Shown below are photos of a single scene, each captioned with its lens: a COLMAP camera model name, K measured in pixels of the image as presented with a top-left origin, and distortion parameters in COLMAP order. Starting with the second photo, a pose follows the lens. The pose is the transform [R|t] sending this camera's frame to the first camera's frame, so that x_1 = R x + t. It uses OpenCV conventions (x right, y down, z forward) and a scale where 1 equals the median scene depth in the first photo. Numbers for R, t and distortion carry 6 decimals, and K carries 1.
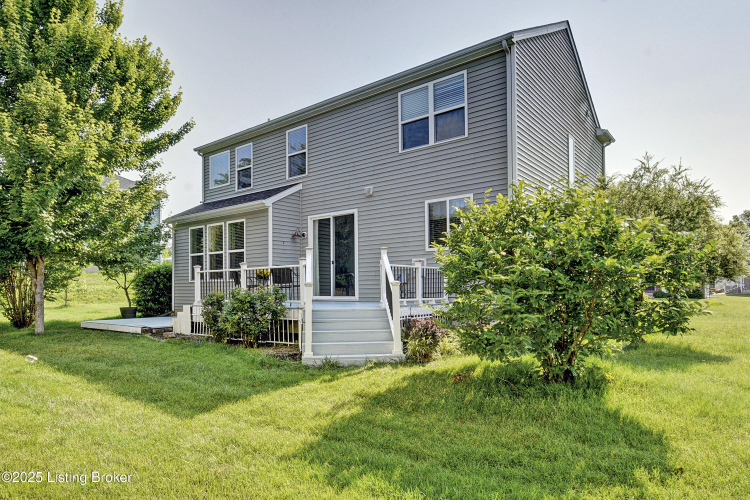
lens RADIAL K [[456.3, 0, 343.1], [0, 456.3, 286.8], [0, 0, 1]] dist [-0.001464, -0.000158]
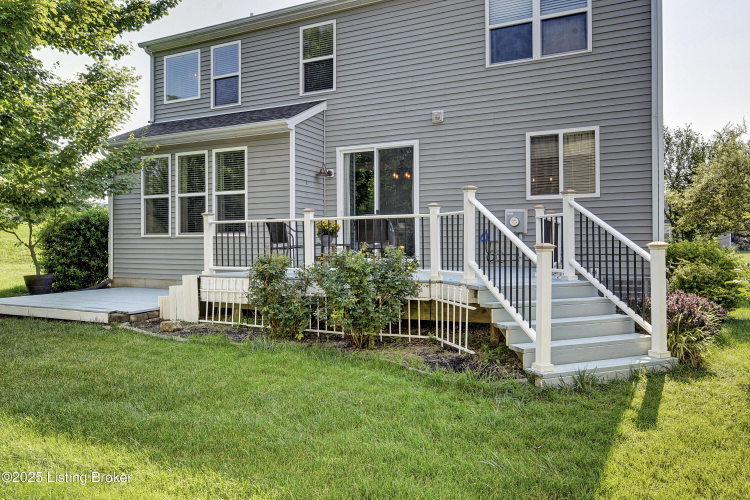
lens RADIAL K [[500.4, 0, 376.7], [0, 500.4, 248.3], [0, 0, 1]] dist [-0.005661, -0.002694]
pose [[0.963232, 0.001590, 0.268666, -0.232732], [-0.004994, 0.999916, 0.011989, -0.005259], [-0.268625, -0.012890, 0.963159, 0.221903]]
